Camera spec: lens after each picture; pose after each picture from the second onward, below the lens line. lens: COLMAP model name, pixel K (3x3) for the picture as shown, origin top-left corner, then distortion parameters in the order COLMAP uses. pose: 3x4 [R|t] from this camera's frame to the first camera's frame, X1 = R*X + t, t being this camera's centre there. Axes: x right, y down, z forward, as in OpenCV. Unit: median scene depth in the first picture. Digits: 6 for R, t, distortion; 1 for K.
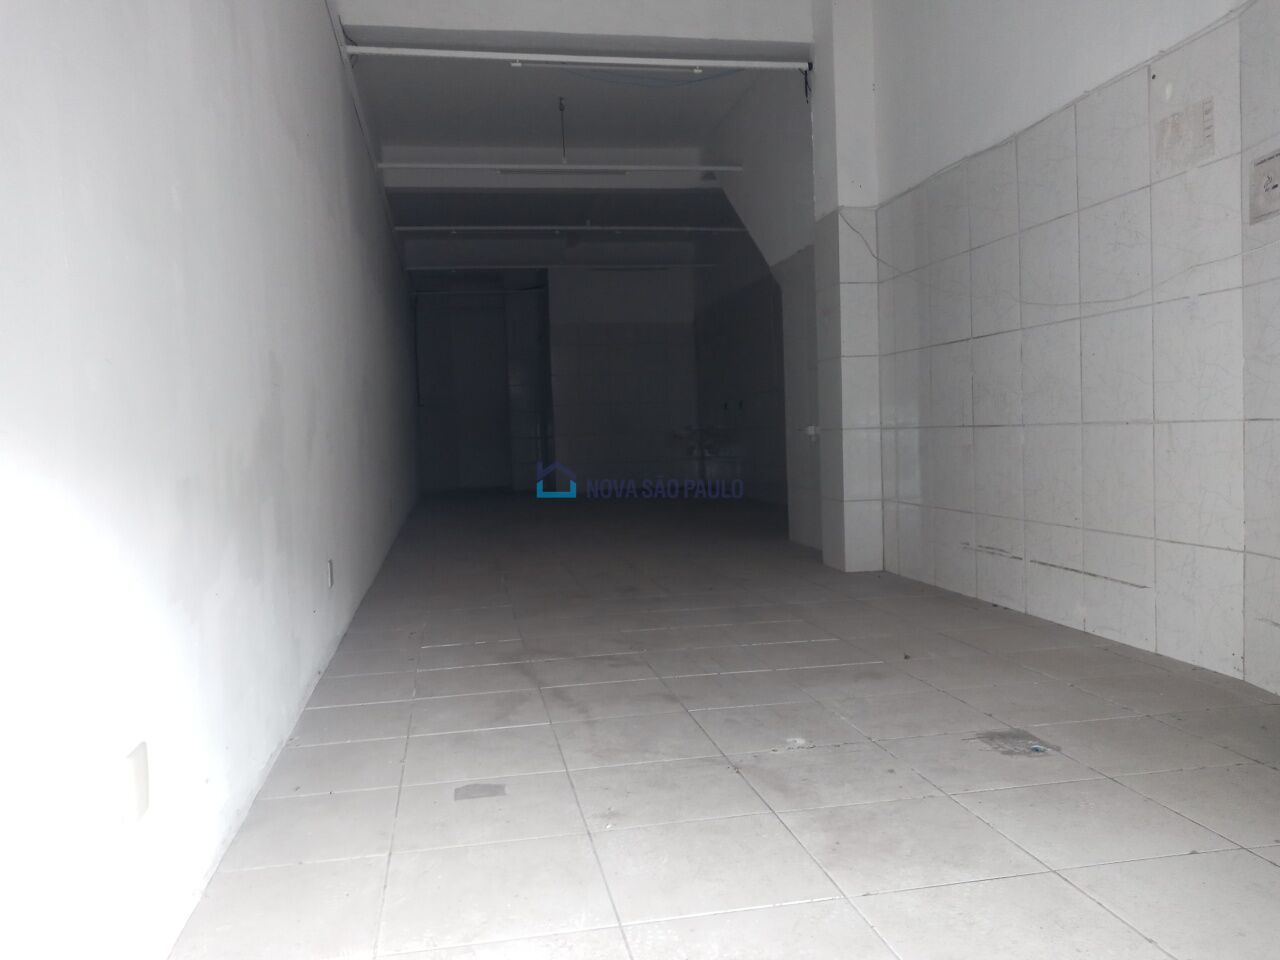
lens RADIAL K [[977.5, 0, 640.0], [0, 977.5, 480.0], [0, 0, 1]] dist [0.088919, -0.192514]
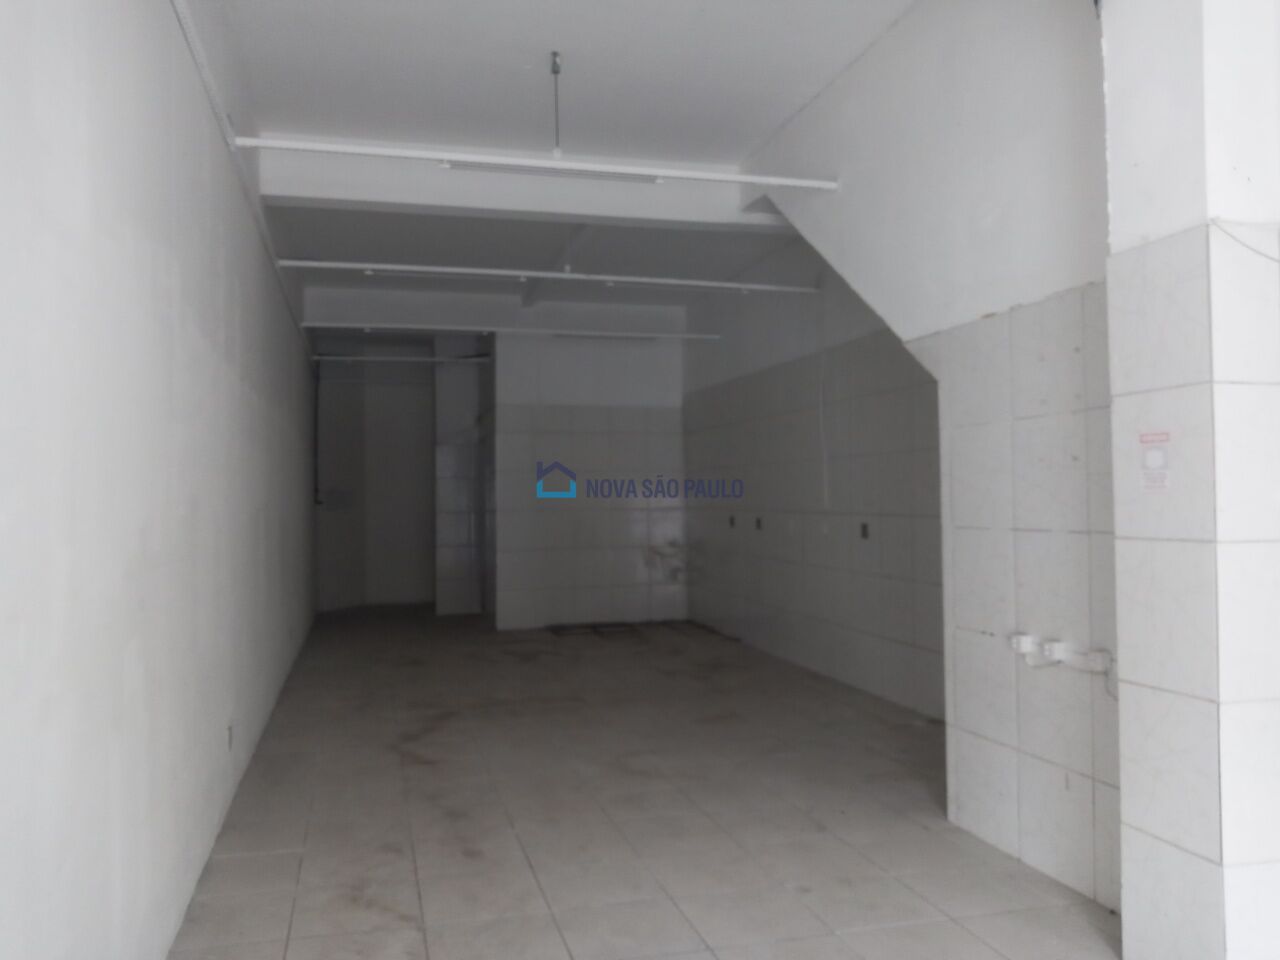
lens RADIAL K [[977.5, 0, 640.0], [0, 977.5, 480.0], [0, 0, 1]] dist [0.088919, -0.192514]
pose [[0.996326, 0.026890, 0.081313, -0.054530], [-0.021160, 0.997285, -0.070530, -0.065311], [-0.082988, 0.068550, 0.994190, 0.318709]]
